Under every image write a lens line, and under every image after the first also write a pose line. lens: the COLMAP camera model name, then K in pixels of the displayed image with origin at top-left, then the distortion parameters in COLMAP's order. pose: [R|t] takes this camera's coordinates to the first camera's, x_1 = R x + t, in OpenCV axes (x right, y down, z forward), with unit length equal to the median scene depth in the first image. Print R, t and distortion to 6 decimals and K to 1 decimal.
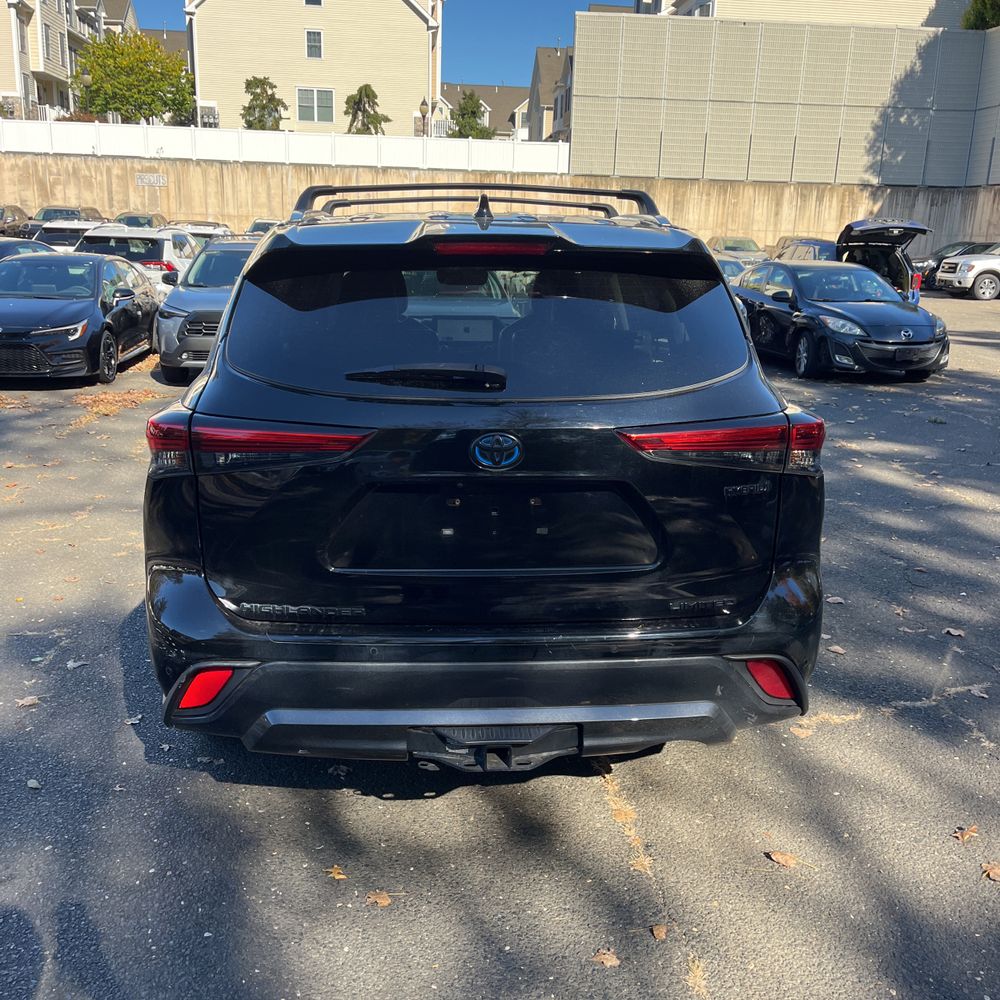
lens RADIAL K [[1014.6, 0, 505.5], [0, 1014.6, 501.6], [0, 0, 1]] dist [0.052260, -0.066186]
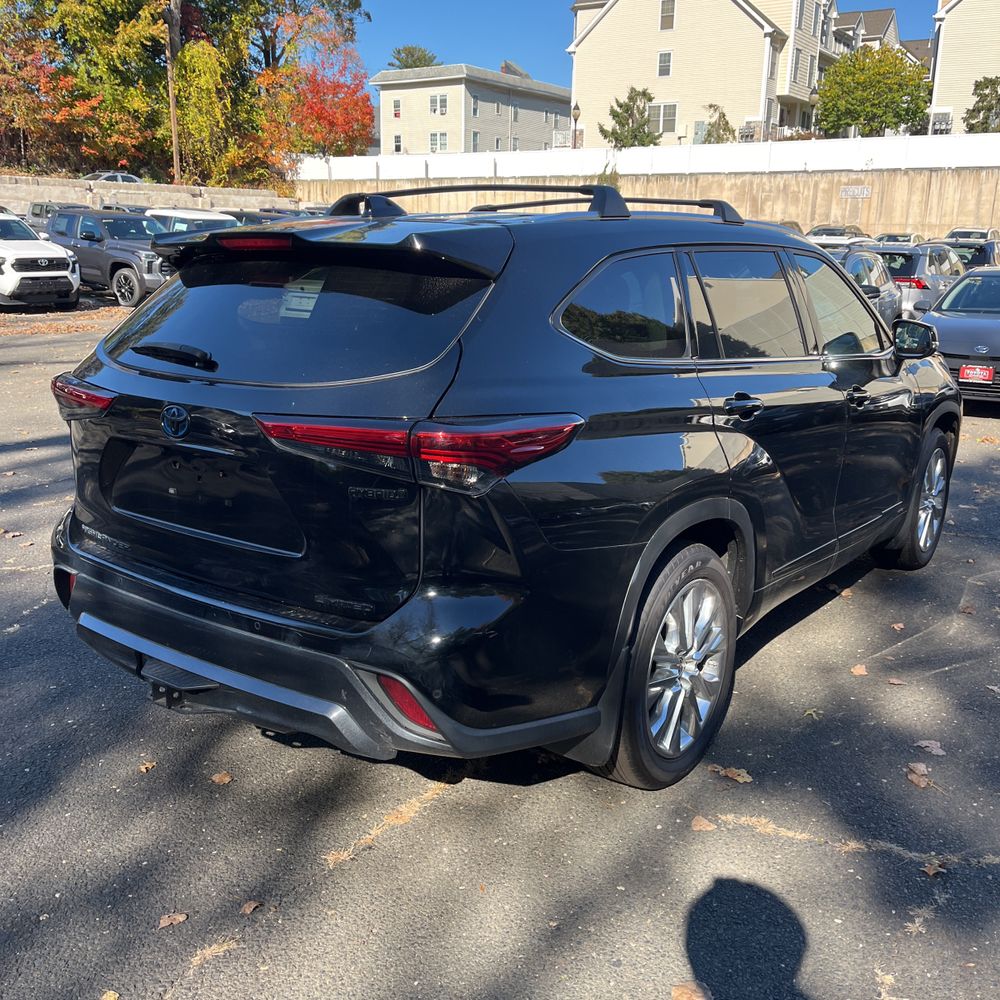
lens RADIAL K [[1014.6, 0, 505.5], [0, 1014.6, 501.6], [0, 0, 1]] dist [0.052260, -0.066186]
pose [[0.770057, 0.146688, -0.620882, 0.056943], [-0.154001, 0.987168, 0.042225, -0.003993], [0.619109, 0.063100, 0.782766, 0.020464]]
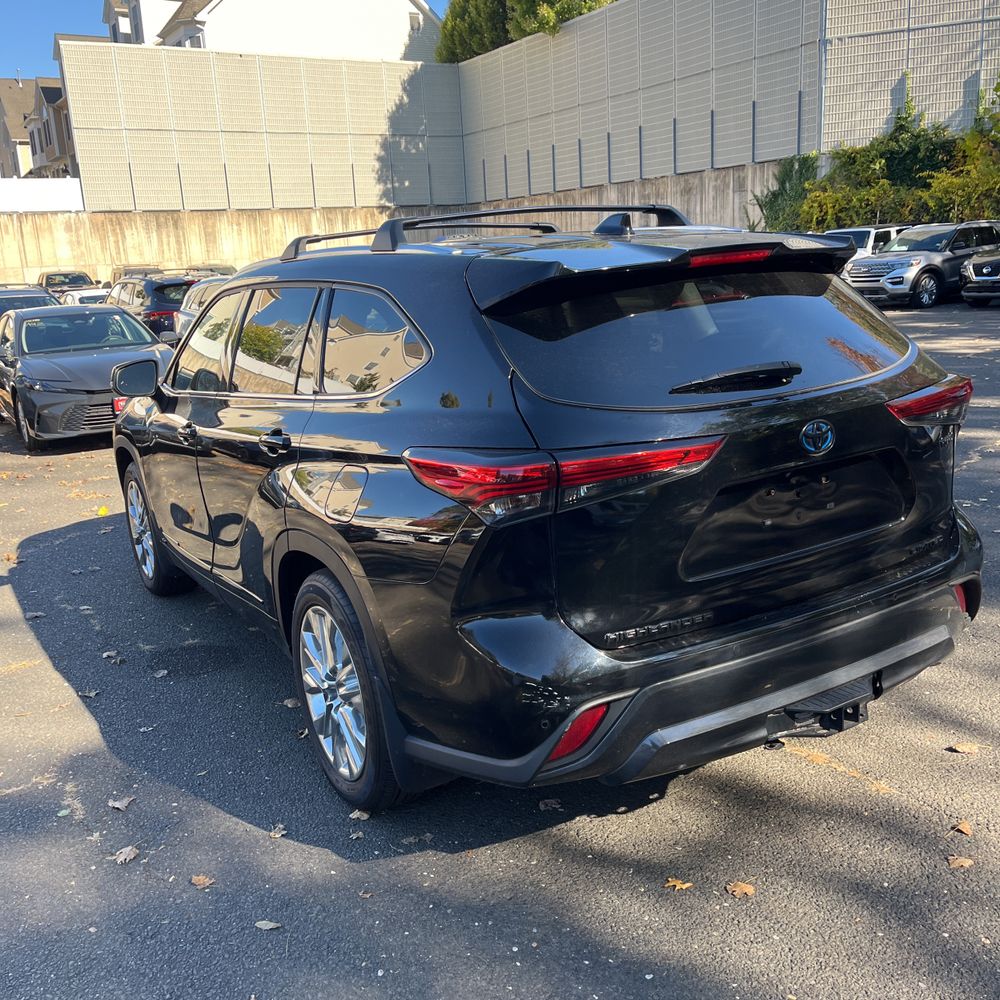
lens RADIAL K [[1014.4, 0, 518.3], [0, 1014.4, 496.2], [0, 0, 1]] dist [0.012266, 0.010672]
pose [[0.884168, -0.177640, 0.432078, -0.044142], [0.190031, 0.981668, 0.014728, -0.003702], [-0.426773, 0.069086, 0.901716, 0.009098]]
